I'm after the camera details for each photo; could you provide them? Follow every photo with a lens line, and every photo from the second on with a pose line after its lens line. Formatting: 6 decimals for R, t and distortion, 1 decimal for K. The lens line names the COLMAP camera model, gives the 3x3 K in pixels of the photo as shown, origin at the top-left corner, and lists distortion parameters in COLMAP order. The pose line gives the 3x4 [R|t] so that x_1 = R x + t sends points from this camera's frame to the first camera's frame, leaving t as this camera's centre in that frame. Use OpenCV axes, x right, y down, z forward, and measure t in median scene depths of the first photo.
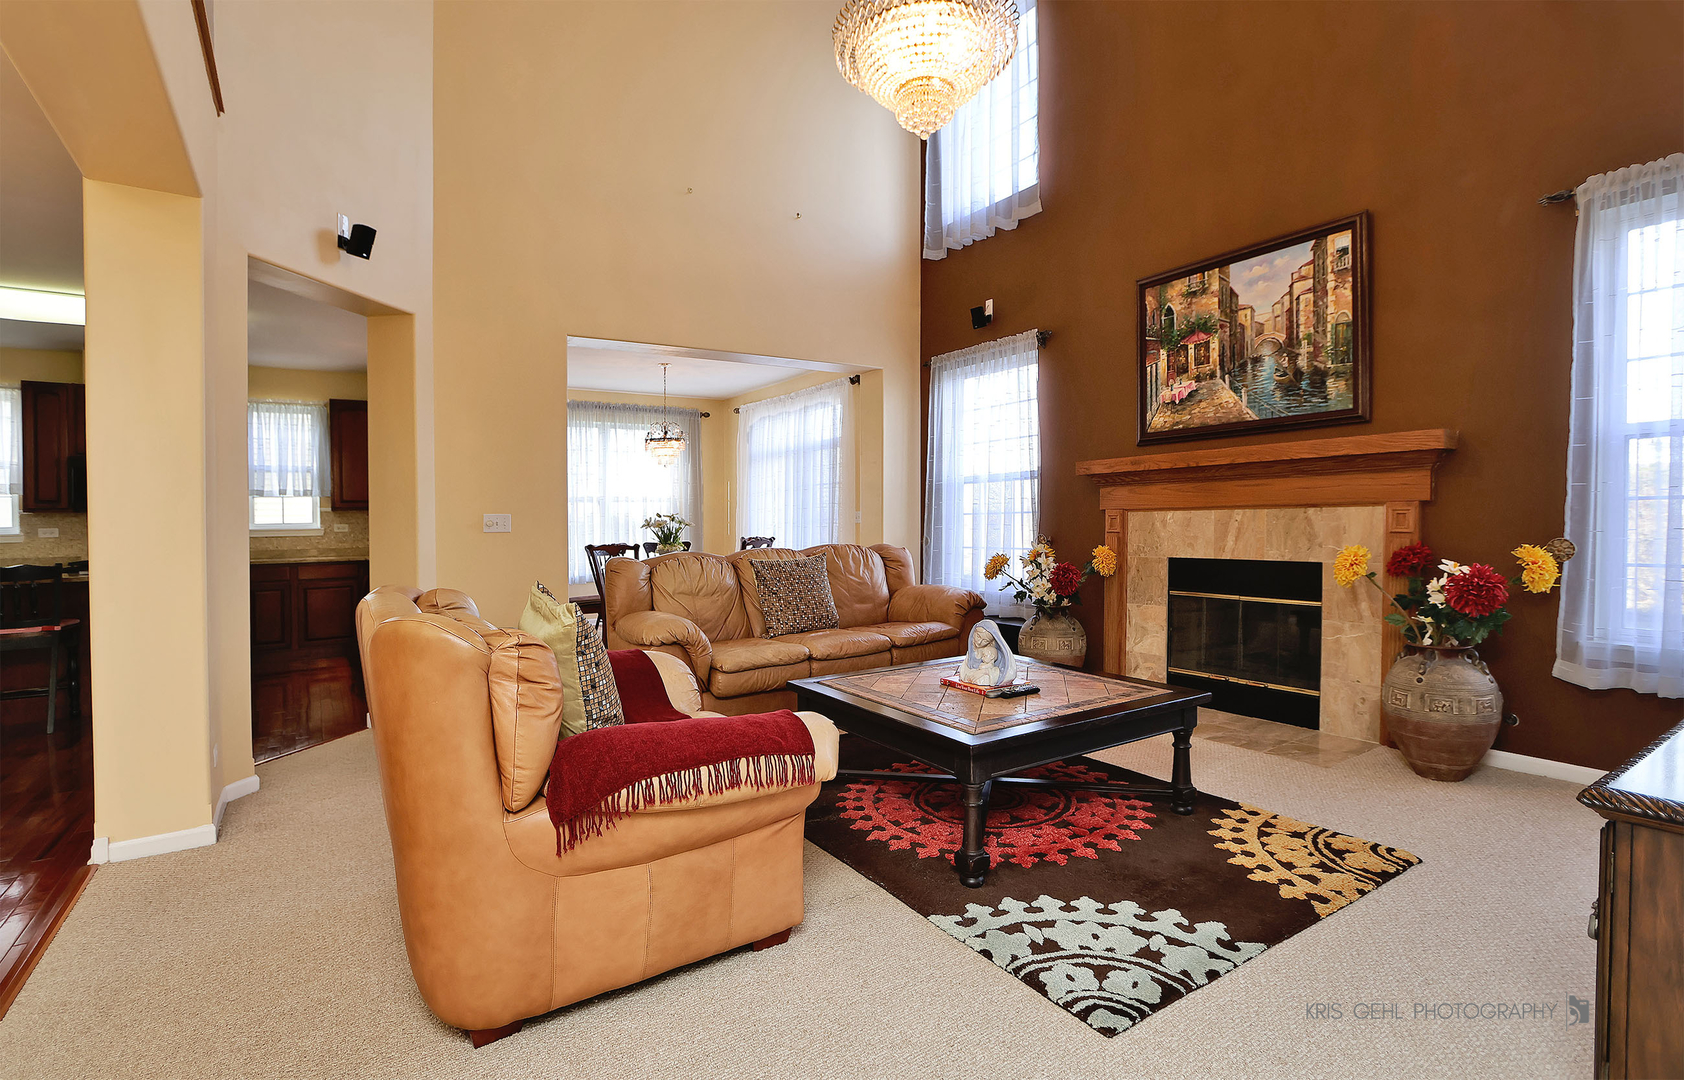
lens RADIAL K [[801.5, 0, 842.0], [0, 801.5, 540.0], [0, 0, 1]] dist [0.002521, 0.000138]
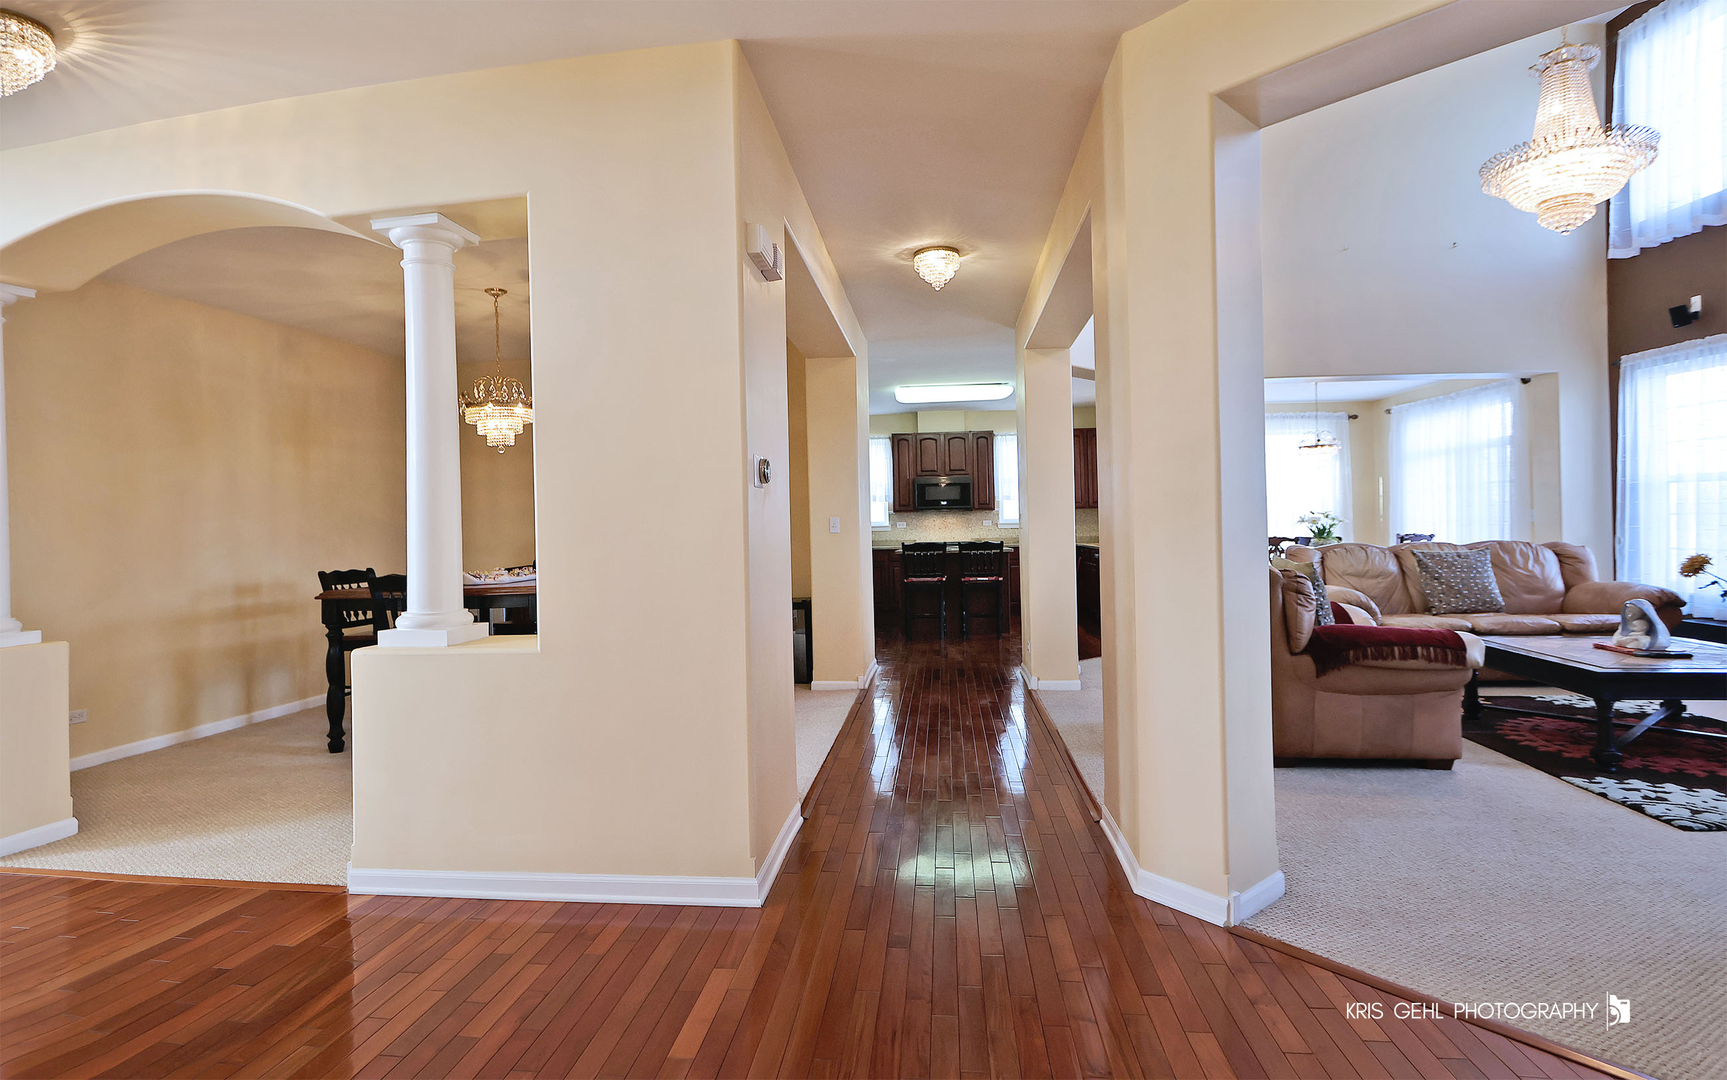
lens RADIAL K [[829.6, 0, 900.6], [0, 829.6, 479.8], [0, 0, 1]] dist [0.000018, 0.017060]
pose [[0.794351, -0.020122, -0.607125, 0.033981], [-0.020432, 0.998001, -0.059809, 0.007720], [0.607115, 0.059914, 0.792352, -0.428668]]
